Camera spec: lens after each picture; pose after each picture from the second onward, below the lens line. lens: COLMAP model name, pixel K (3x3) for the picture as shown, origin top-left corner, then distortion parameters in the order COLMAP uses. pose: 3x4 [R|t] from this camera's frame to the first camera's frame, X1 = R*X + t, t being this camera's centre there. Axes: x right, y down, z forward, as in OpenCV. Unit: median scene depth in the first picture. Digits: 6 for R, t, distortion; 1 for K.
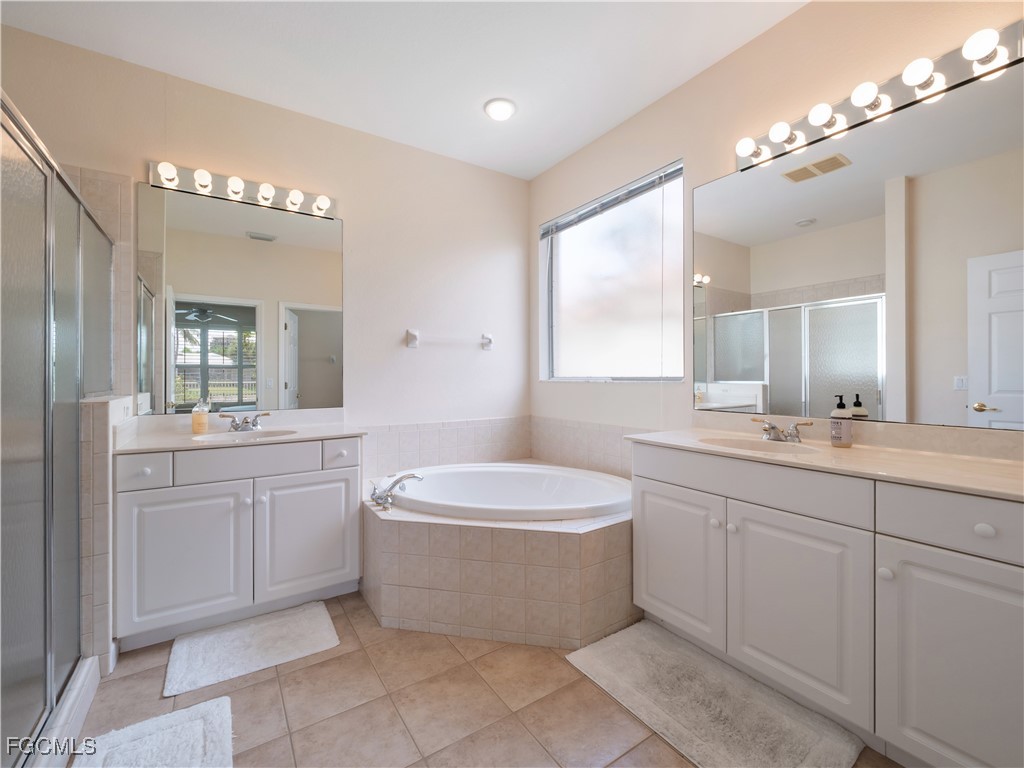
lens RADIAL K [[457.3, 0, 493.4], [0, 457.3, 376.9], [0, 0, 1]] dist [0.008901, -0.011927]
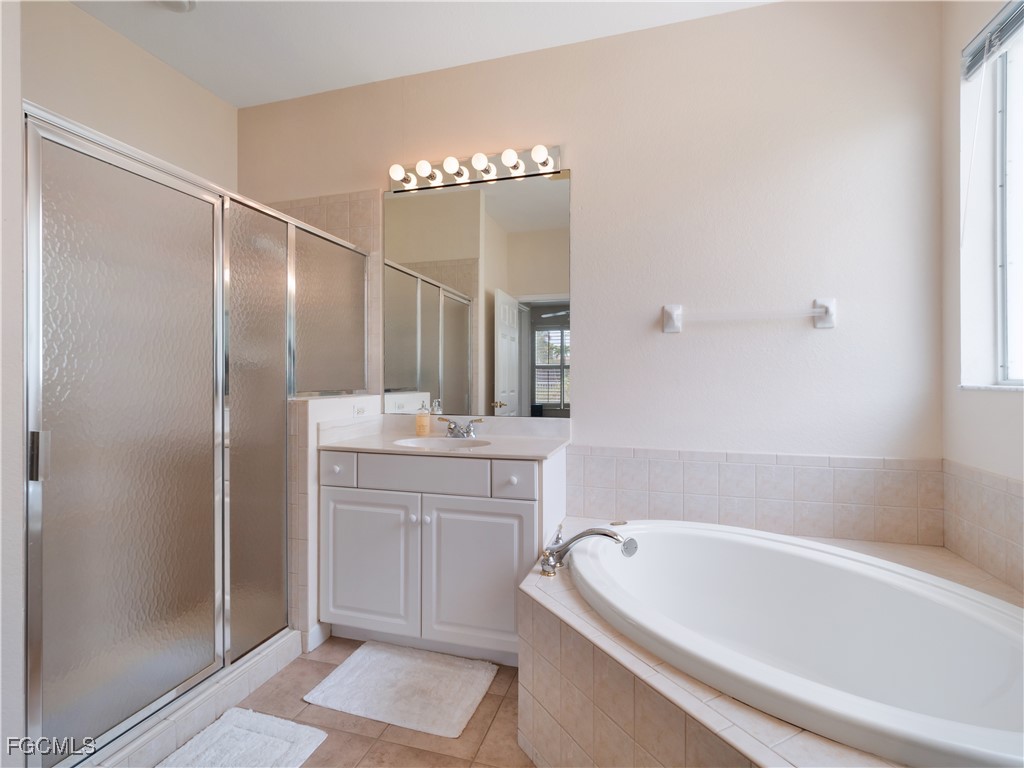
lens RADIAL K [[510.3, 0, 511.7], [0, 510.3, 379.6], [0, 0, 1]] dist [0.000255, -0.000771]
pose [[0.634309, 0.004720, -0.773065, 0.331398], [-0.001714, 0.999987, 0.004700, -0.000882], [0.773078, -0.001657, 0.634309, 0.505933]]
